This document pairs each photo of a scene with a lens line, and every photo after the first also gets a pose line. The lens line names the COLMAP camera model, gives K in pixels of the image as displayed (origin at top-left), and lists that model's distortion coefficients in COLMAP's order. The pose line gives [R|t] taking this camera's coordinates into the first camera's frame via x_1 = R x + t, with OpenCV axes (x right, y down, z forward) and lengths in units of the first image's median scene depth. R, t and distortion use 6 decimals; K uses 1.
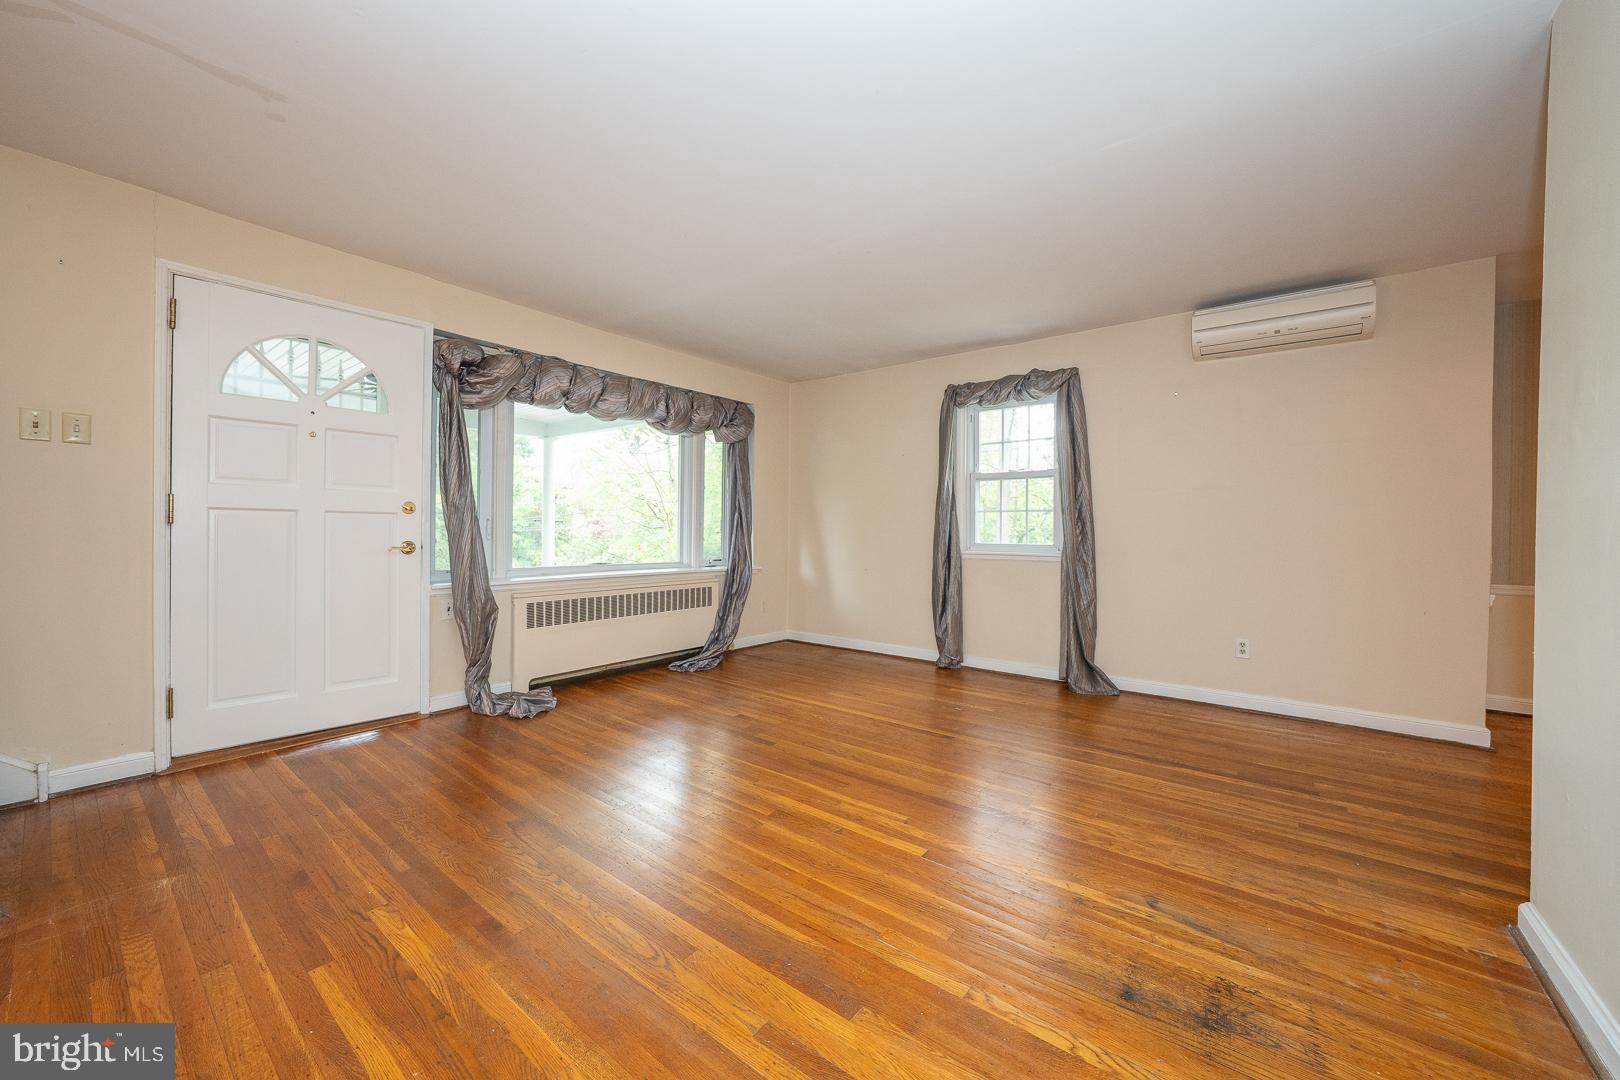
lens RADIAL K [[614.0, 0, 810.3], [0, 614.0, 535.8], [0, 0, 1]] dist [-0.015304, -0.000065]
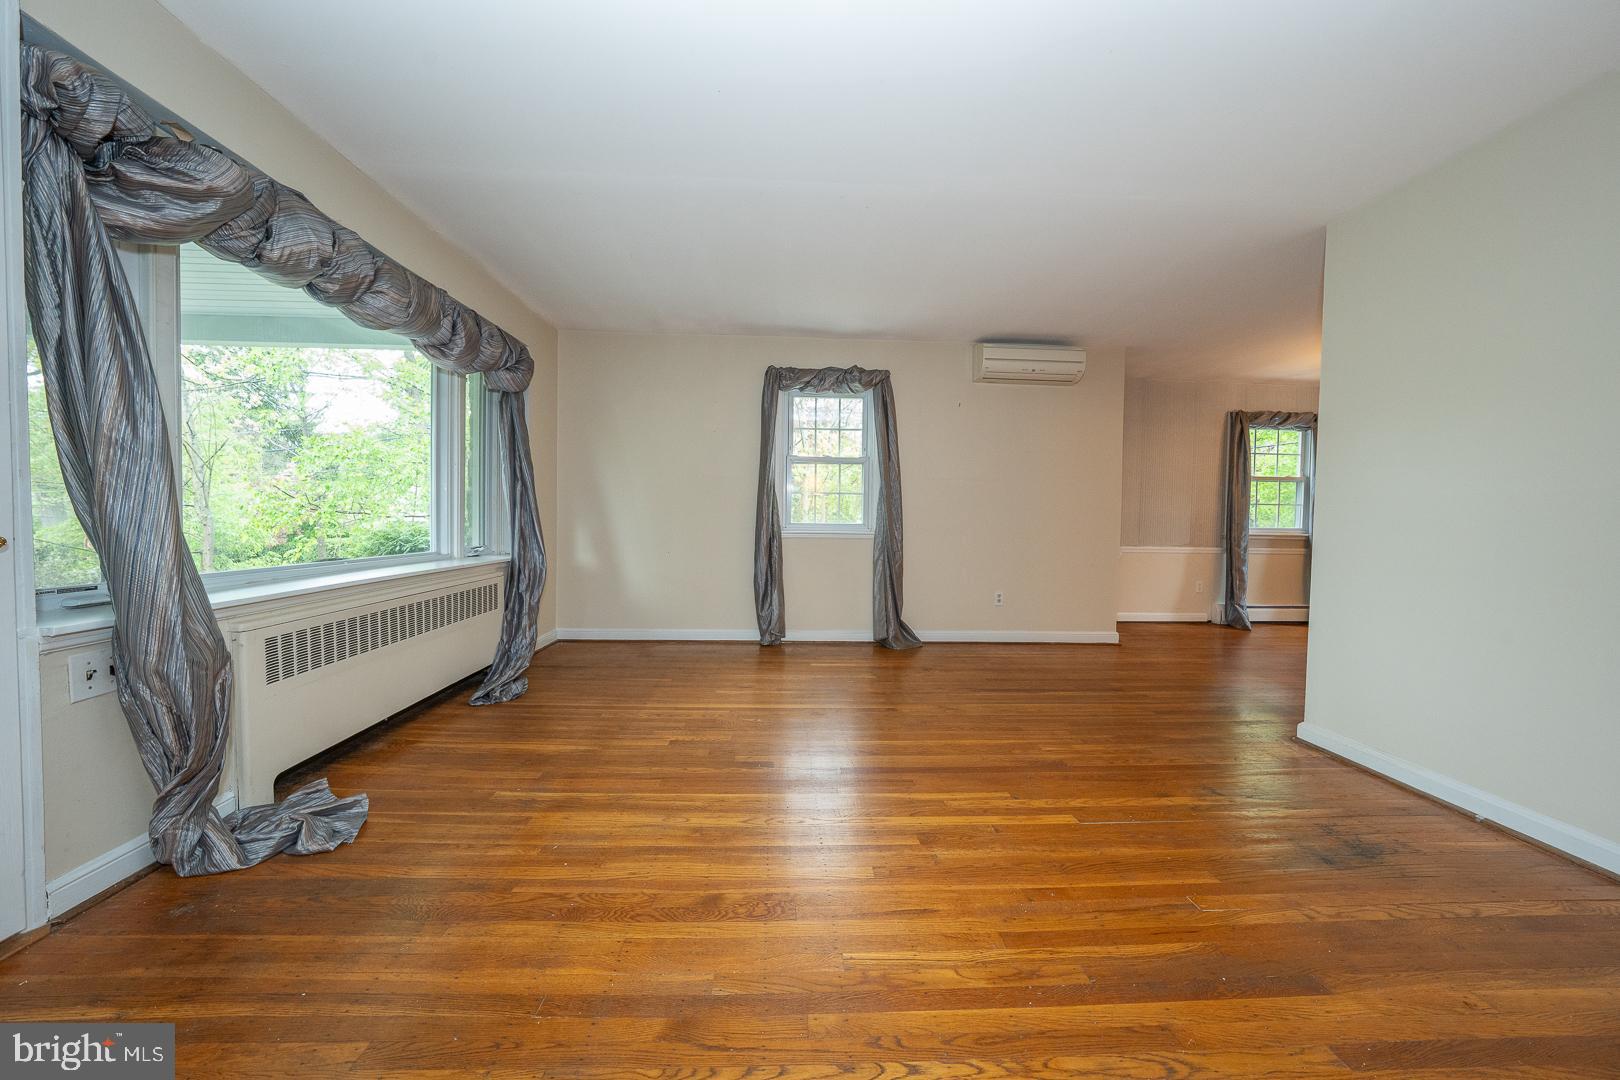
lens RADIAL K [[558.4, 0, 811.9], [0, 558.4, 535.2], [0, 0, 1]] dist [-0.027355, 0.005687]
pose [[0.753135, -0.019167, 0.657587, -0.409160], [-0.002717, 0.999476, 0.032245, 0.002739], [-0.657860, -0.026072, 0.752688, 0.320234]]
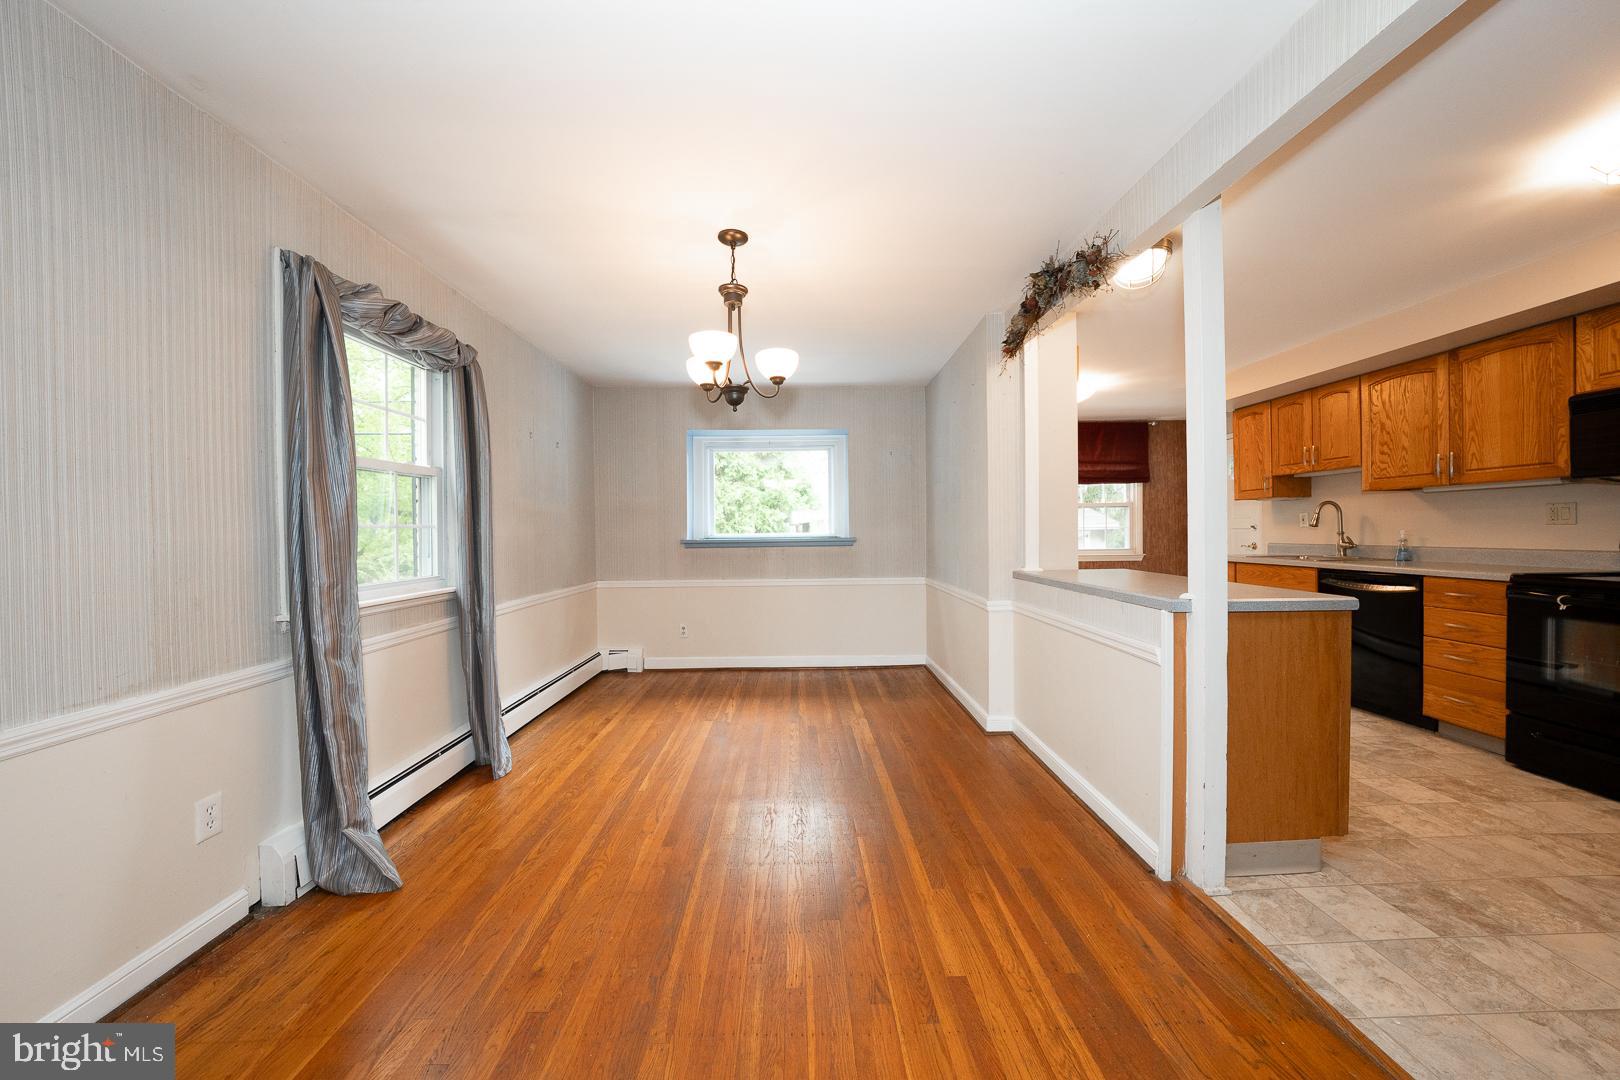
lens RADIAL K [[558.4, 0, 811.9], [0, 558.4, 535.2], [0, 0, 1]] dist [-0.027355, 0.005687]
pose [[-0.639573, -0.008990, 0.768678, 0.730060], [0.011126, 0.999719, 0.020949, -0.032738], [-0.768650, 0.021951, -0.639293, 0.652758]]
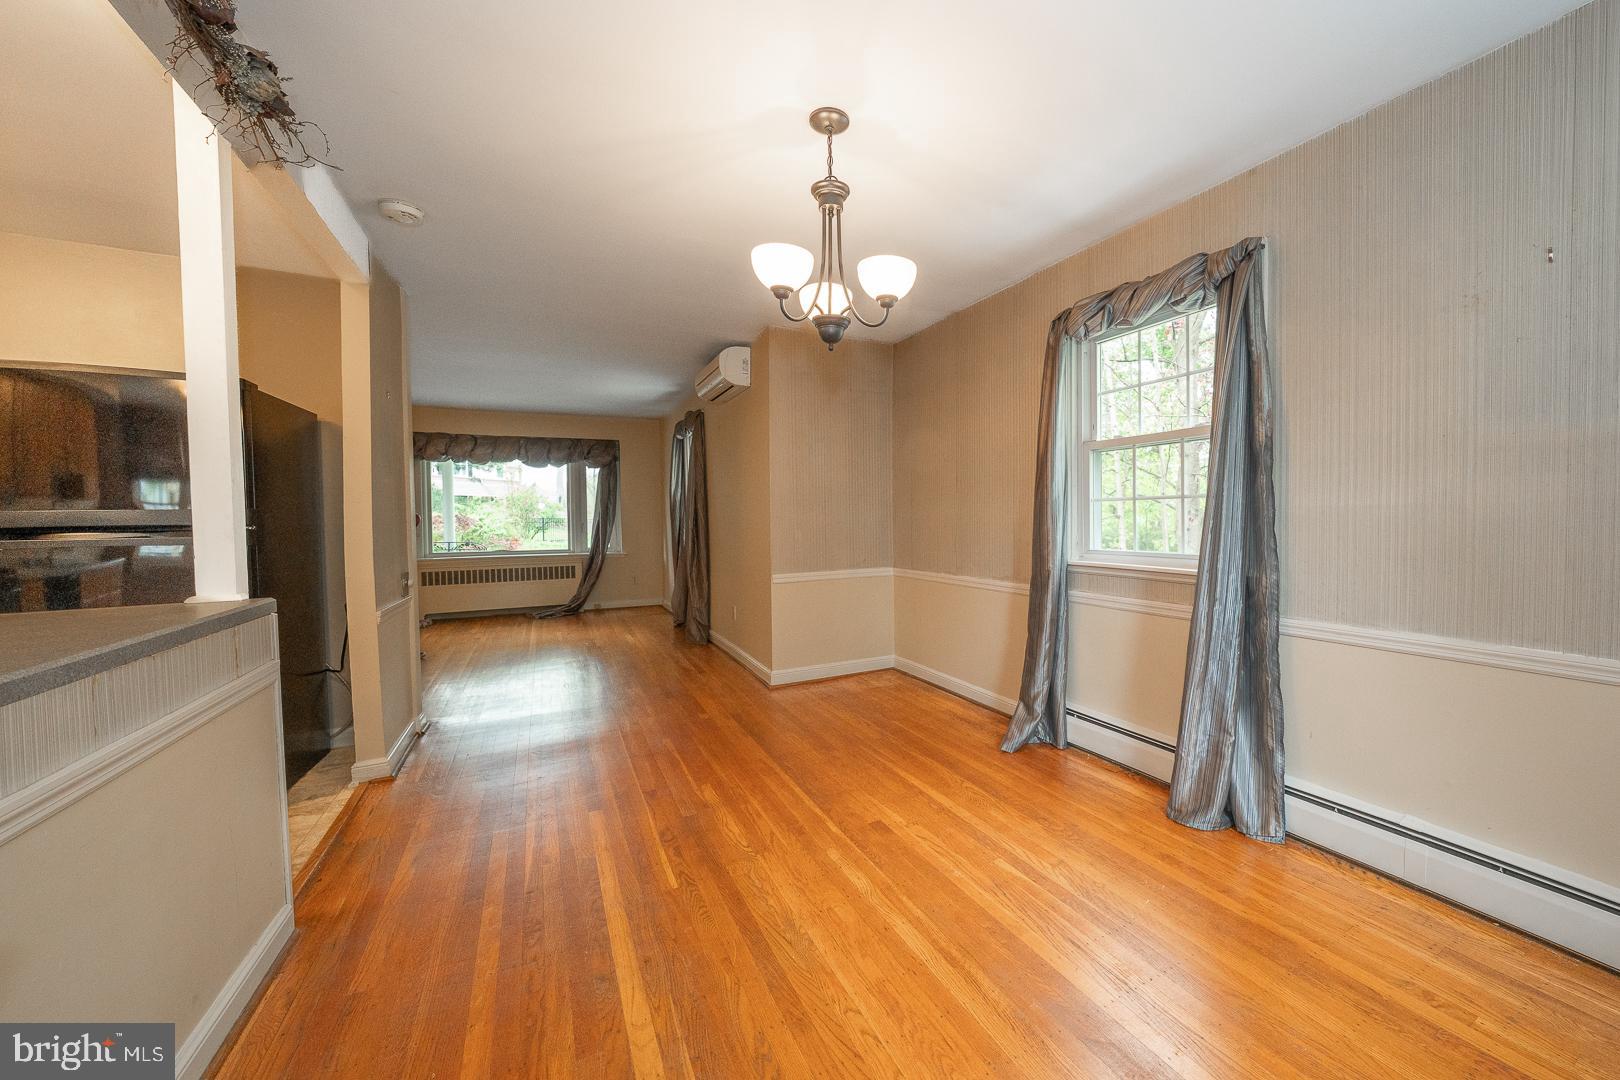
lens RADIAL K [[618.5, 0, 902.7], [0, 618.5, 536.5], [0, 0, 1]] dist [-0.021440, -0.000014]
pose [[0.929571, -0.007184, -0.368573, 1.509185], [0.015838, 0.999665, 0.020459, -0.009749], [0.368302, -0.024855, 0.929374, -0.148911]]
